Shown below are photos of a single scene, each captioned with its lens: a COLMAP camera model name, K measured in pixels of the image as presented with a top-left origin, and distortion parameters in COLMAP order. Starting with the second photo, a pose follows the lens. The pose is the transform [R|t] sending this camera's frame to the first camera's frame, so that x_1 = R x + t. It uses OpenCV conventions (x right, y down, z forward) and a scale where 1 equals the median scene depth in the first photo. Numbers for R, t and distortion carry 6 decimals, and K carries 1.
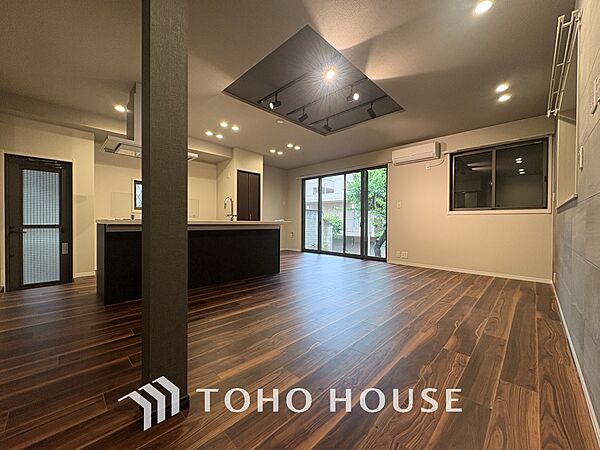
lens RADIAL K [[238.7, 0, 300.0], [0, 238.7, 224.5], [0, 0, 1]] dist [0.000075, 0.000317]
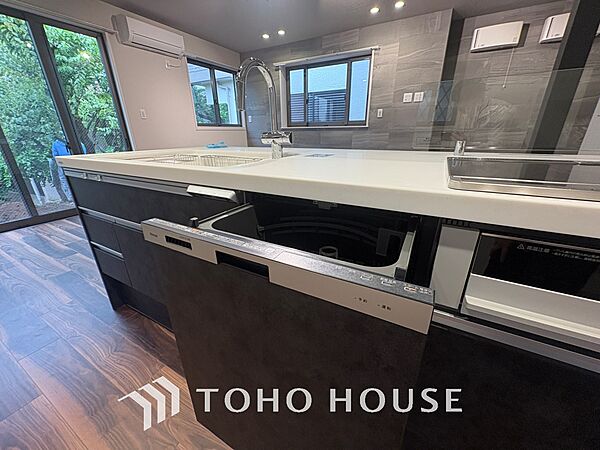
lens RADIAL K [[238.7, 0, 301.4], [0, 238.7, 224.4], [0, 0, 1]] dist [0.000075, 0.000317]
pose [[-0.269463, -0.352846, 0.896041, -0.469651], [0.019675, 0.928247, 0.371445, -0.035049], [-0.962810, 0.117720, -0.243186, 0.801417]]
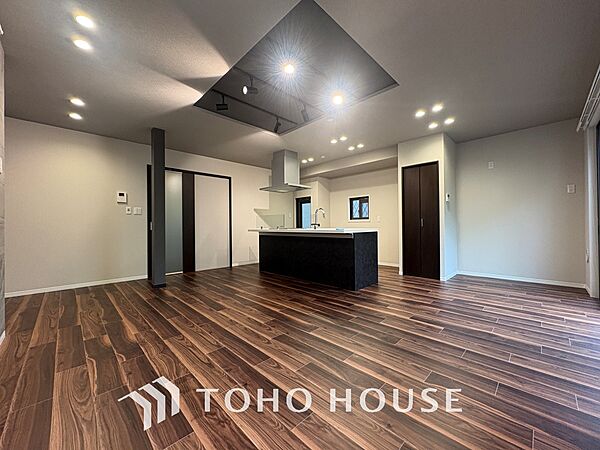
lens RADIAL K [[238.7, 0, 300.1], [0, 238.7, 224.4], [0, 0, 1]] dist [0.000075, 0.000317]
pose [[-0.016737, -0.014324, -0.999757, 0.648527], [-0.000047, 0.999897, -0.014325, -0.016583], [0.999860, -0.000192, -0.016736, 0.713581]]
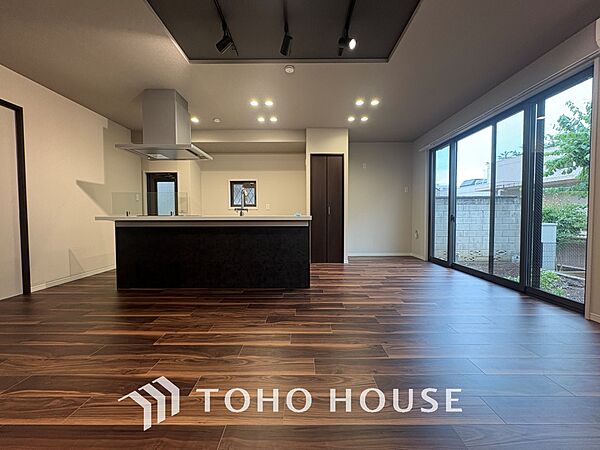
lens RADIAL K [[238.7, 0, 299.8], [0, 238.7, 224.6], [0, 0, 1]] dist [0.000075, 0.000317]
pose [[0.696726, 0.014247, -0.717196, 0.343284], [0.001406, 0.999774, 0.021226, -0.001740], [0.717336, -0.015797, 0.696548, 0.425995]]
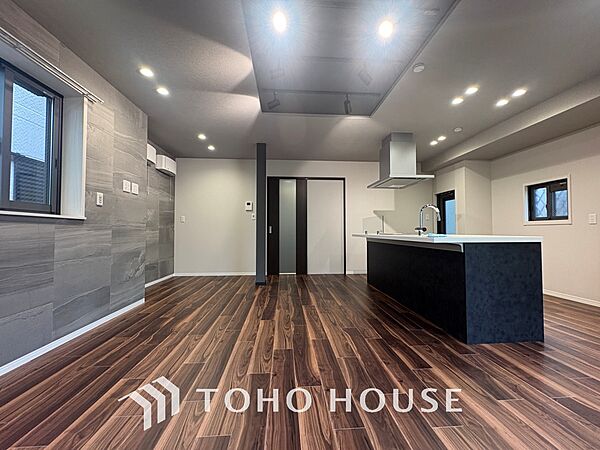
lens RADIAL K [[238.7, 0, 300.0], [0, 238.7, 224.7], [0, 0, 1]] dist [0.000075, 0.000317]
pose [[-0.664240, -0.027492, -0.747014, 0.432746], [-0.011577, 0.999582, -0.026493, -0.019032], [0.747430, -0.008949, -0.664280, 0.927298]]
